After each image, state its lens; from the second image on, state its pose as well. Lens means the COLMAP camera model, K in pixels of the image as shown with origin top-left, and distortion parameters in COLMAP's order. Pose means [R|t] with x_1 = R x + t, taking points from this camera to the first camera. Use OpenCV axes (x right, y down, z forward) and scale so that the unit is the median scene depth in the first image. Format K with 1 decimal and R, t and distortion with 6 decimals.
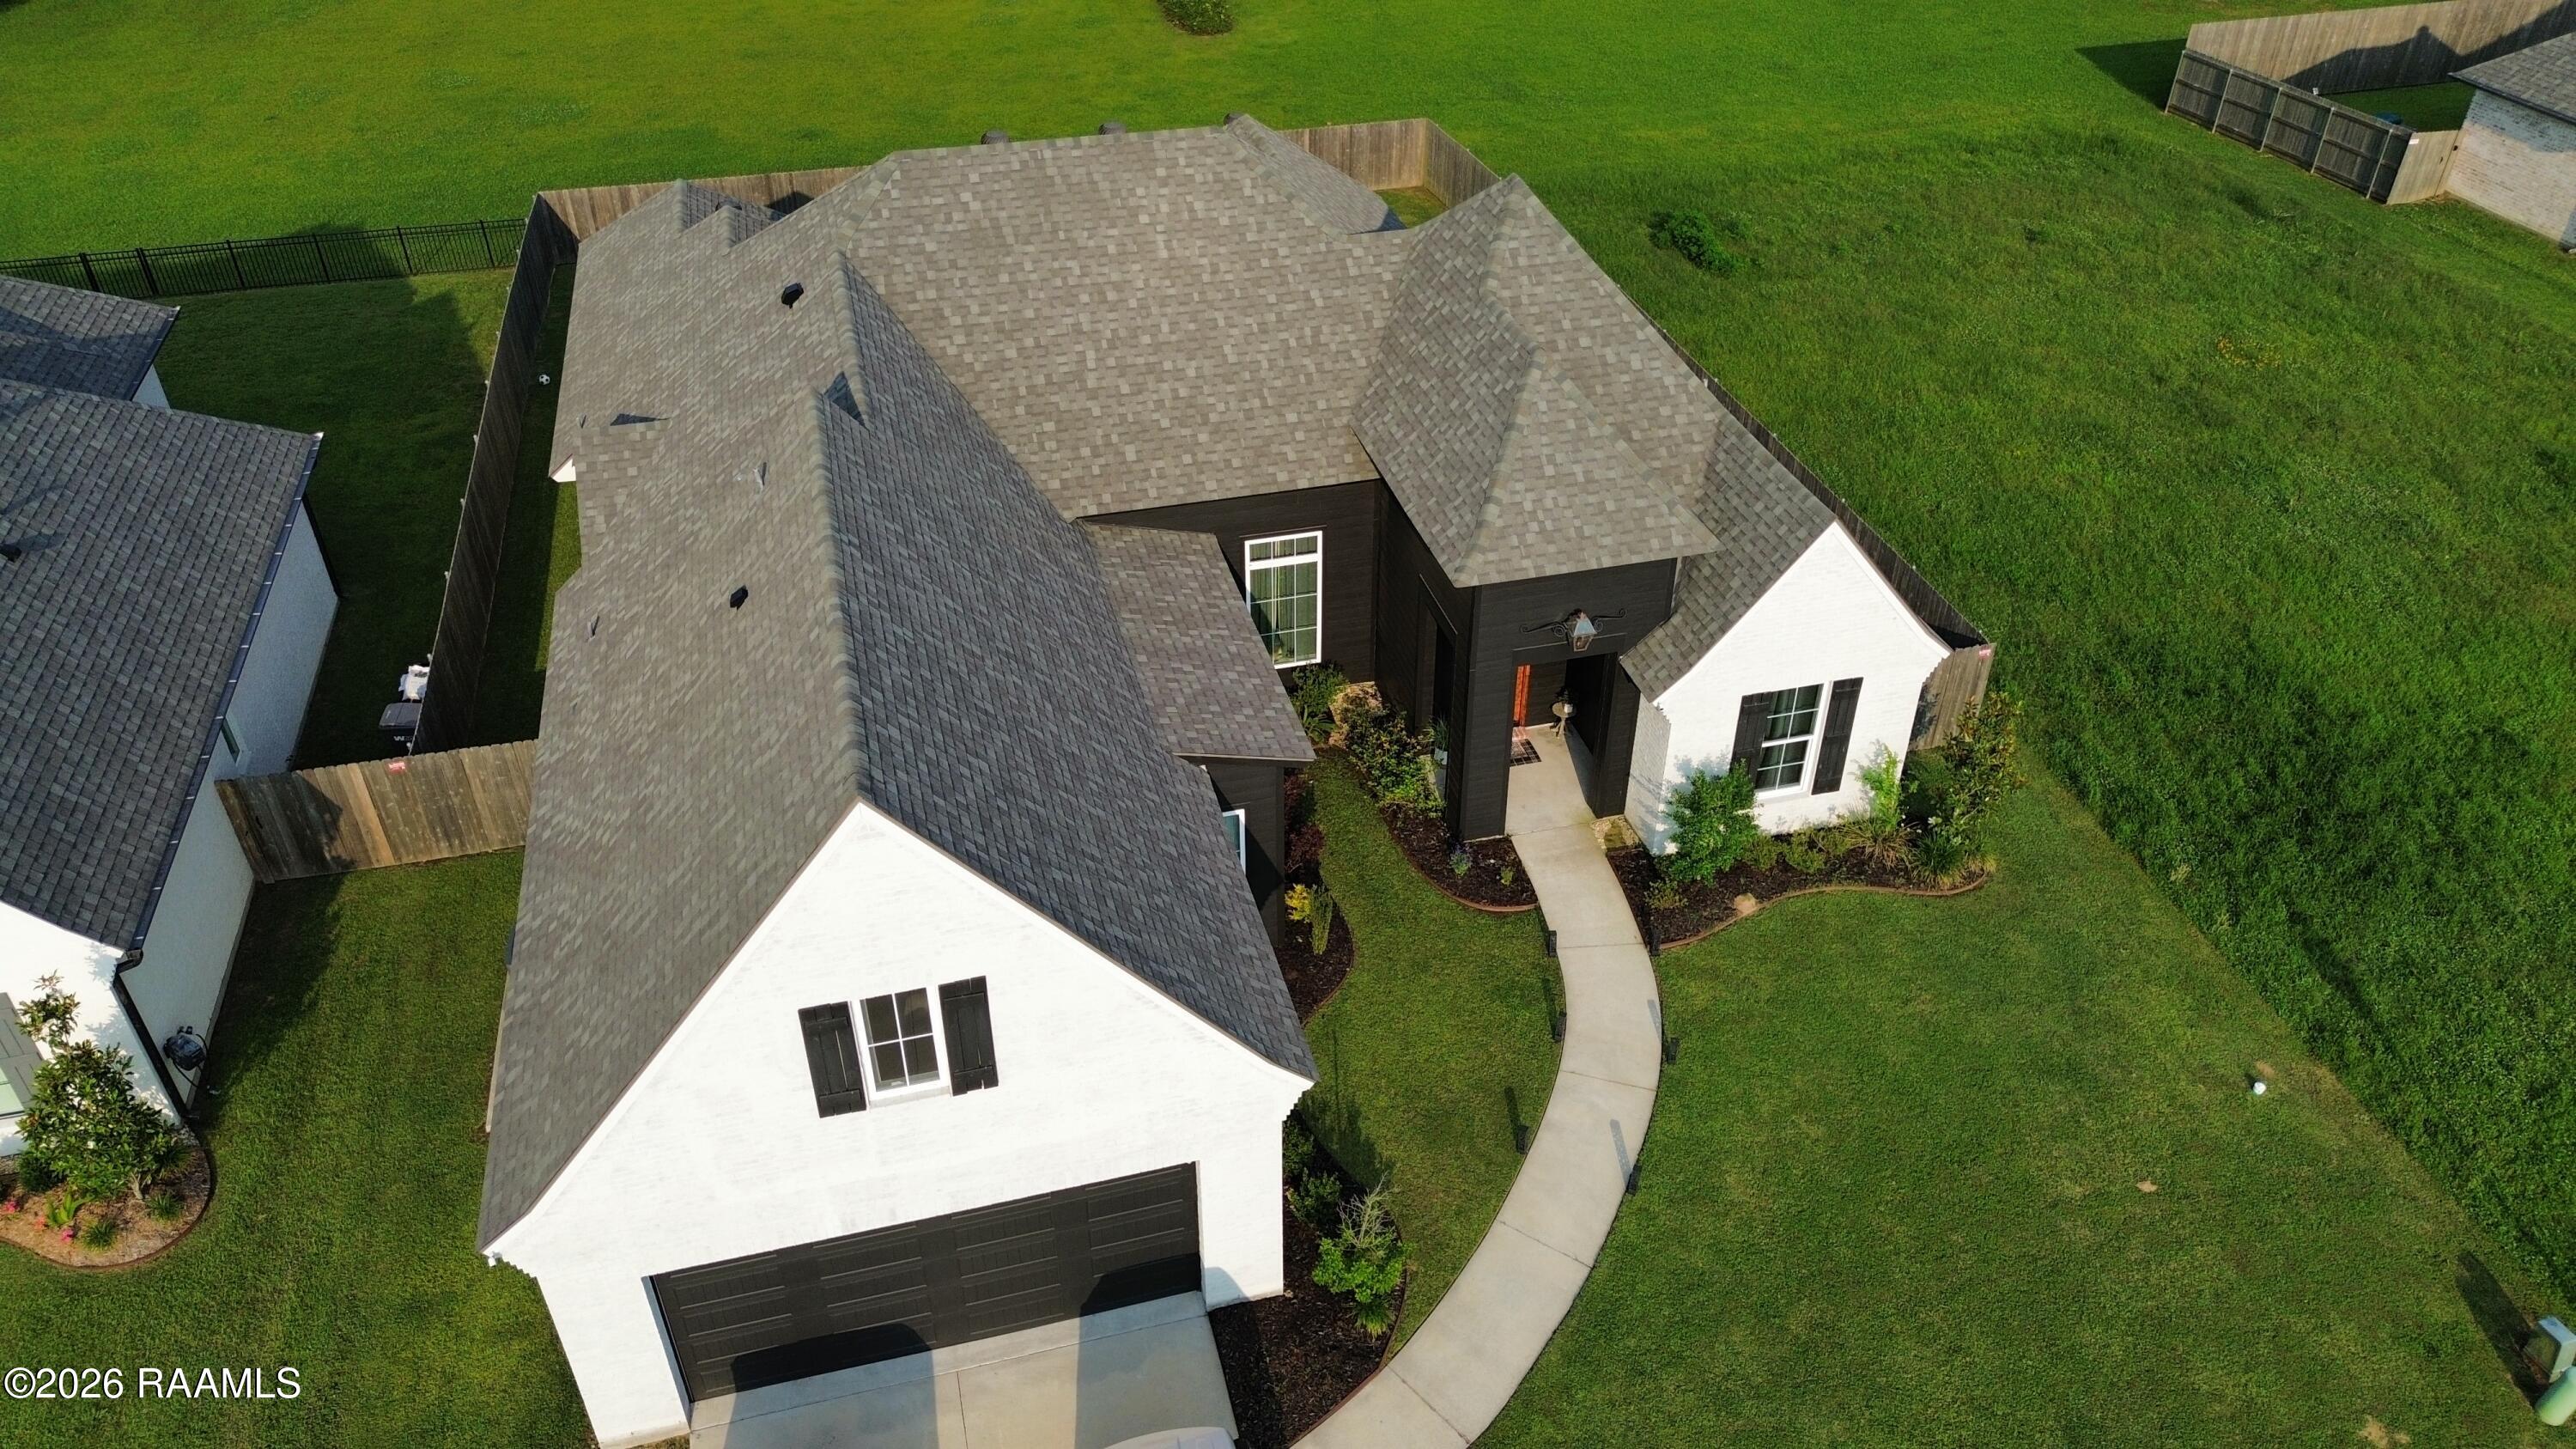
lens RADIAL K [[1826.9, 0, 1288.0], [0, 1826.9, 724.5], [0, 0, 1]] dist [0.069913, -0.063243]
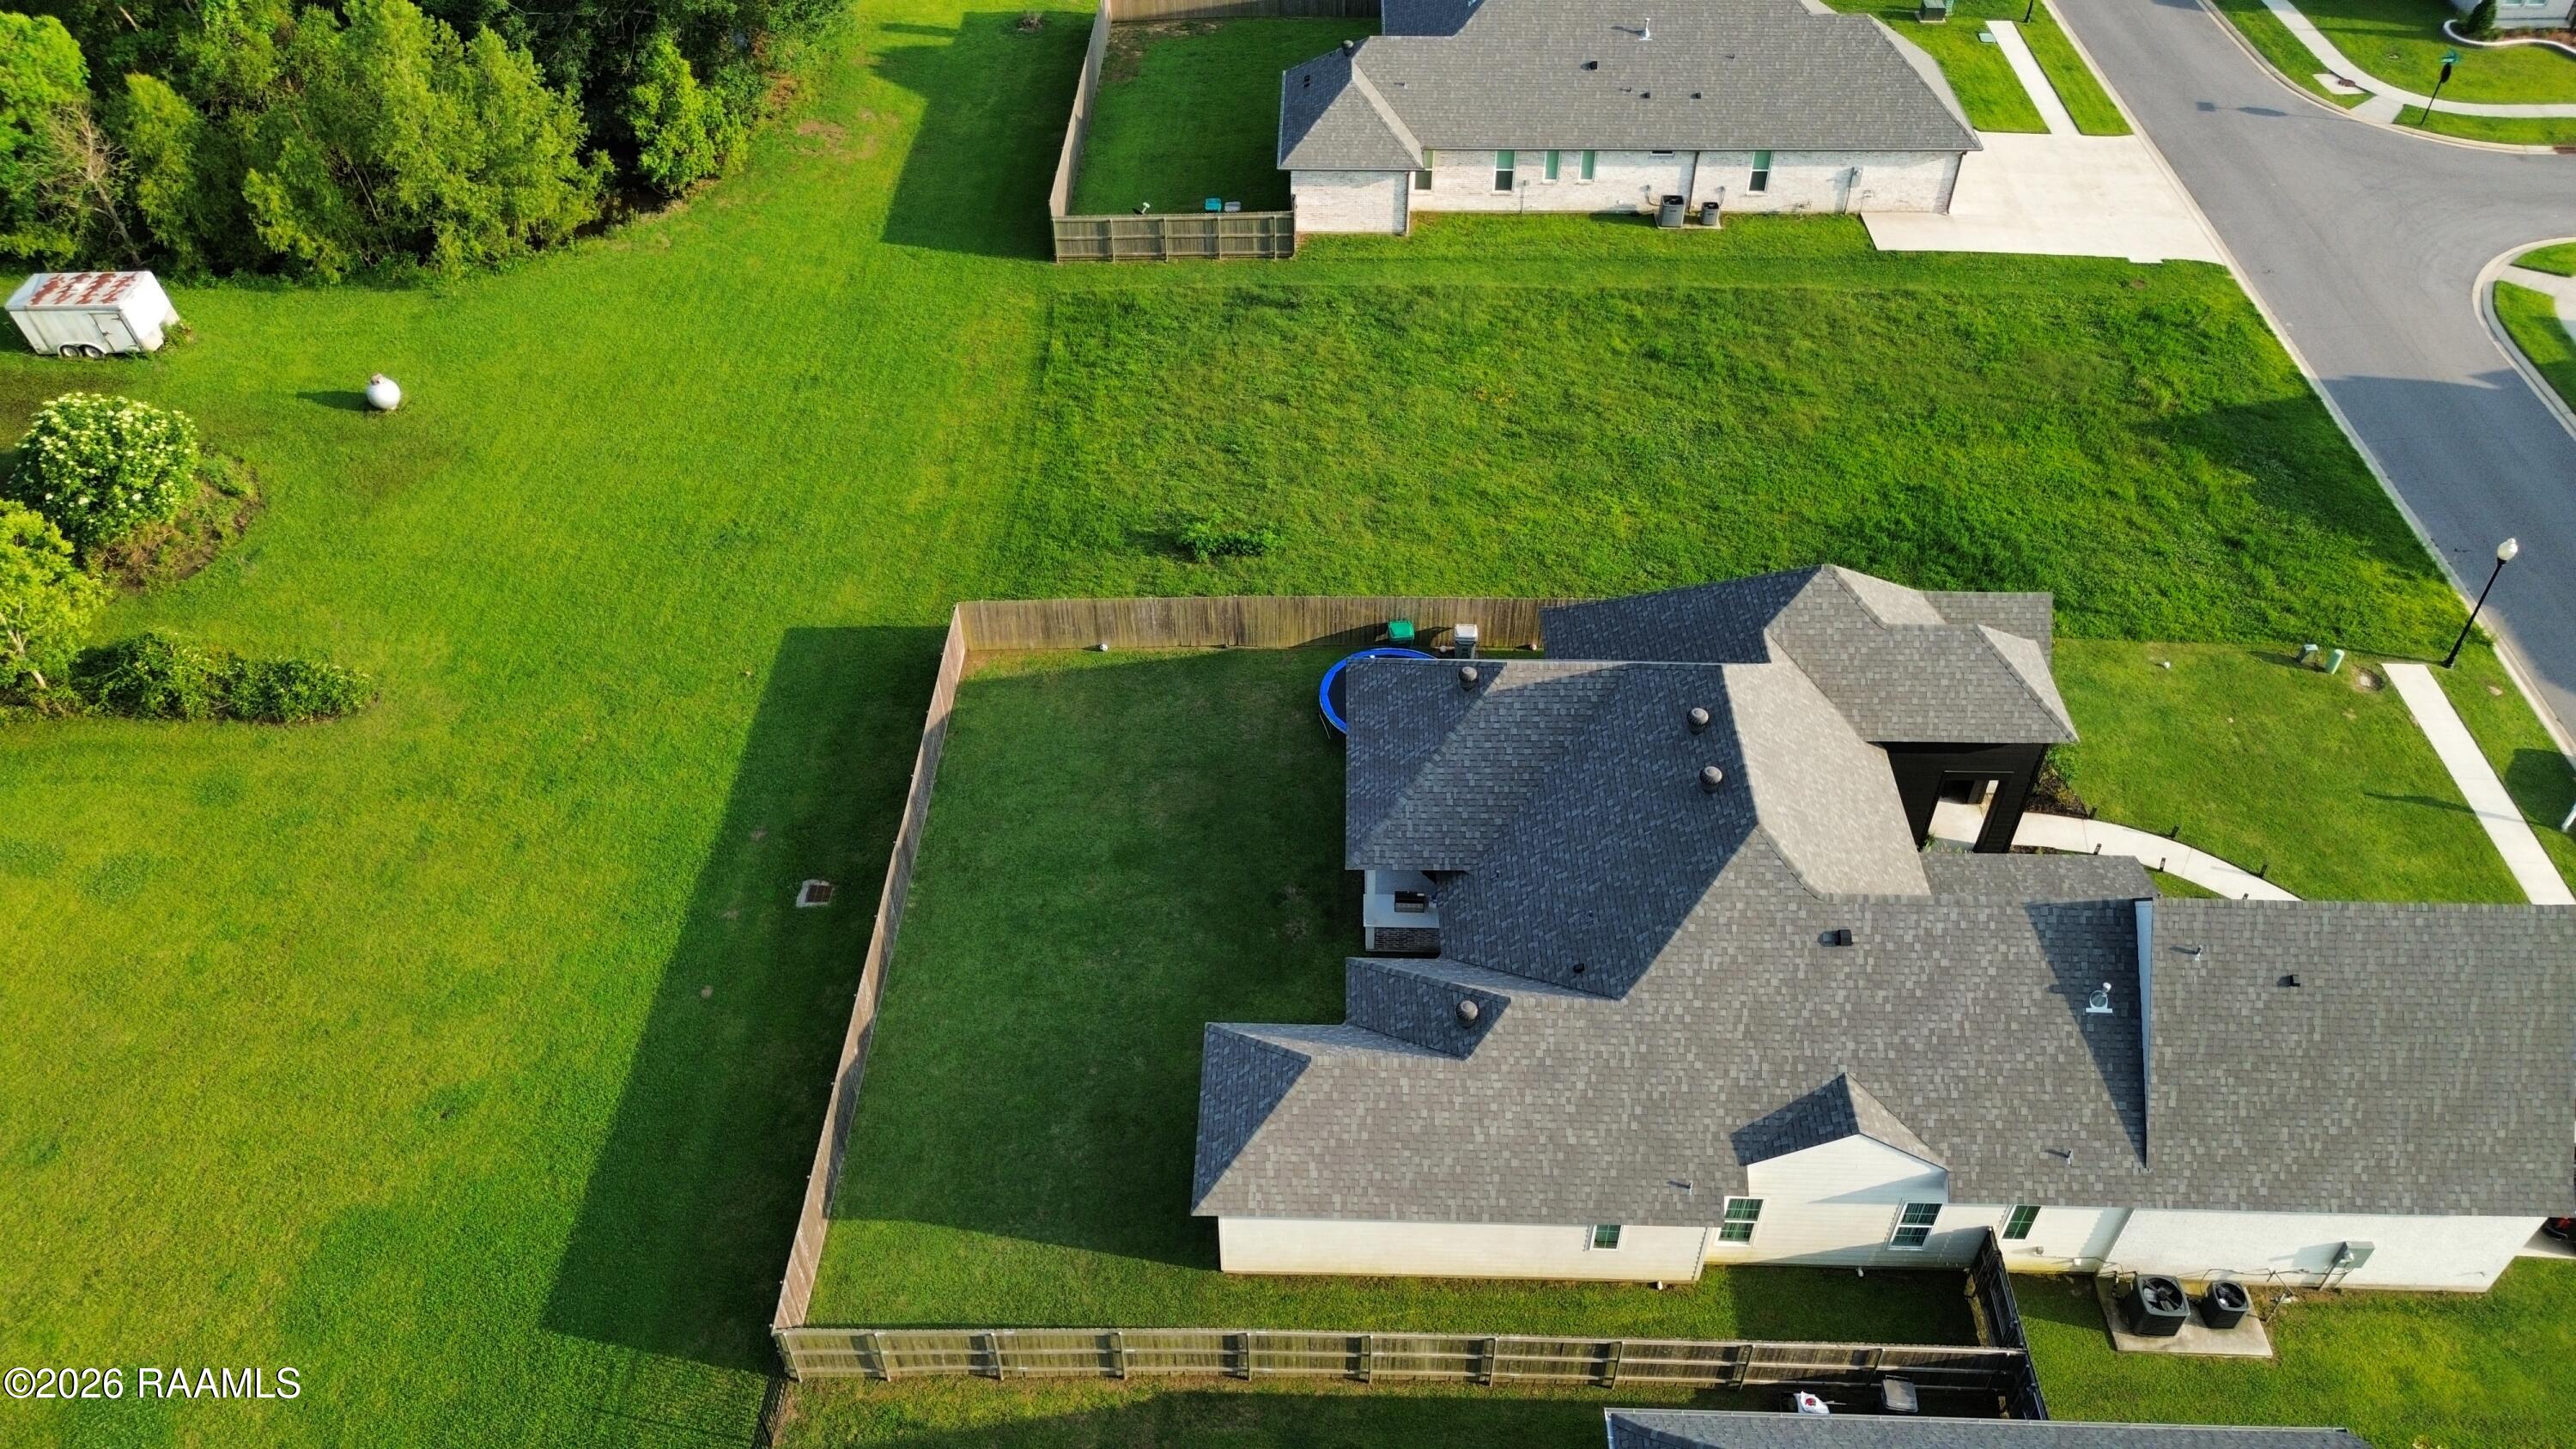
lens RADIAL K [[1826.9, 0, 1288.0], [0, 1826.9, 724.5], [0, 0, 1]] dist [0.069913, -0.063243]
pose [[0.276308, -0.651939, 0.706137, -1.288386], [0.564334, 0.704793, 0.429876, -1.206165], [-0.777933, 0.279719, 0.562652, 0.514150]]
